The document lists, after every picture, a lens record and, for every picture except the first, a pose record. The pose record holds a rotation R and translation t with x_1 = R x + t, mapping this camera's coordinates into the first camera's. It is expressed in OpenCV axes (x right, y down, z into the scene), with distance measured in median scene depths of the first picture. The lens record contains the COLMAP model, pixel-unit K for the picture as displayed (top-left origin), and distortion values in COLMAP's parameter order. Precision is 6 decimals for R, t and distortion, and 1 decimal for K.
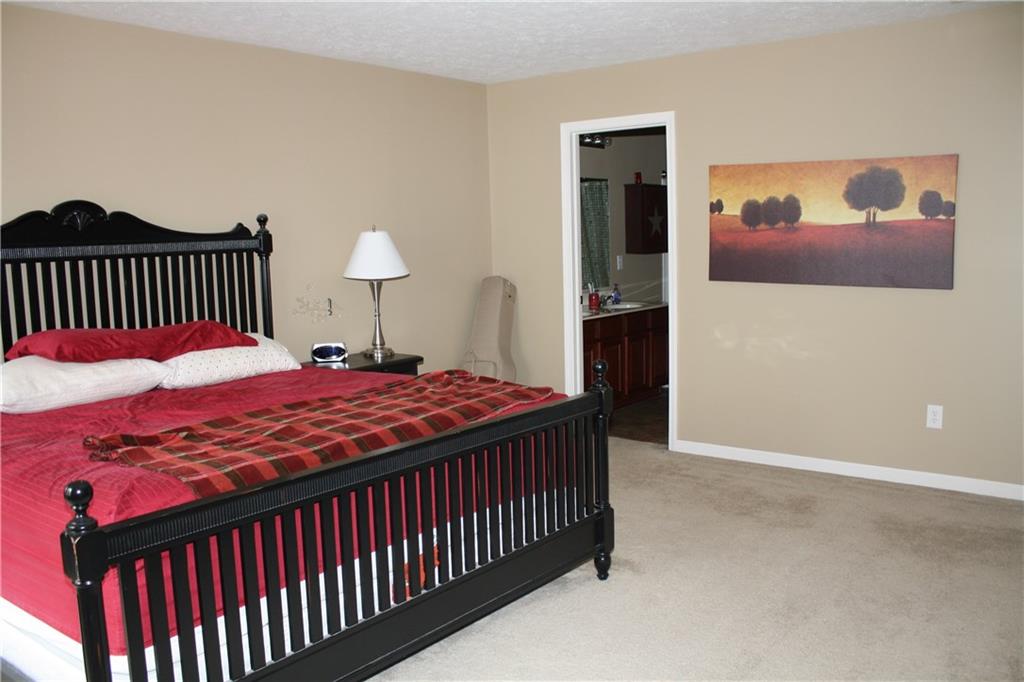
lens RADIAL K [[859.4, 0, 512.0], [0, 859.4, 341.0], [0, 0, 1]] dist [-0.081816, 0.013996]
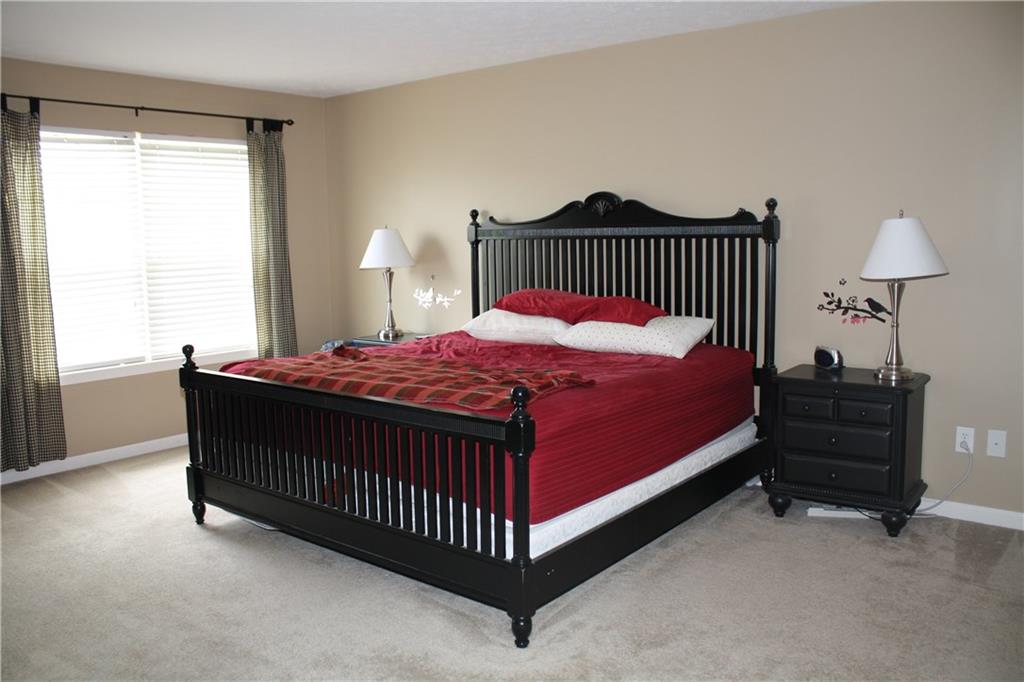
lens RADIAL K [[859.4, 0, 512.0], [0, 859.4, 341.0], [0, 0, 1]] dist [-0.081816, 0.013996]
pose [[0.023104, 0.157388, -0.987267, 0.682379], [-0.107438, 0.982202, 0.154066, -0.111927], [0.993943, 0.102510, 0.039602, 0.717092]]
